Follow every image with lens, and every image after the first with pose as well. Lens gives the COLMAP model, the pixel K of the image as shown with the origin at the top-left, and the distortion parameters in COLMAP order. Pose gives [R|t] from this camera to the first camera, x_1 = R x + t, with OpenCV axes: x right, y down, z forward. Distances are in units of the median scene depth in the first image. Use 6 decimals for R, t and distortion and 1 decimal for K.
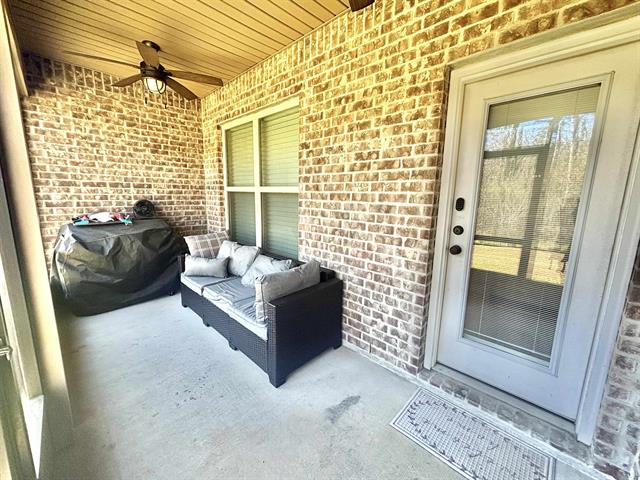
lens RADIAL K [[257.7, 0, 318.5], [0, 257.7, 239.7], [0, 0, 1]] dist [-0.000822, 0.001619]
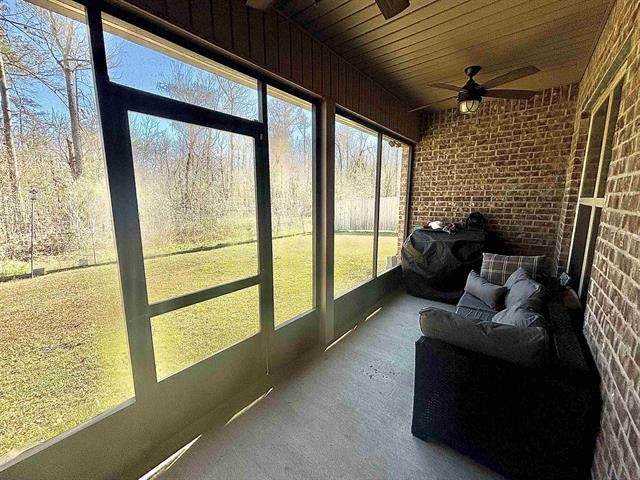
lens RADIAL K [[257.7, 0, 319.7], [0, 257.7, 239.4], [0, 0, 1]] dist [-0.000822, 0.001619]
pose [[0.101558, 0.138211, -0.985182, 0.304027], [-0.171064, 0.977978, 0.119566, -0.062706], [0.980012, 0.156386, 0.122965, 0.259195]]
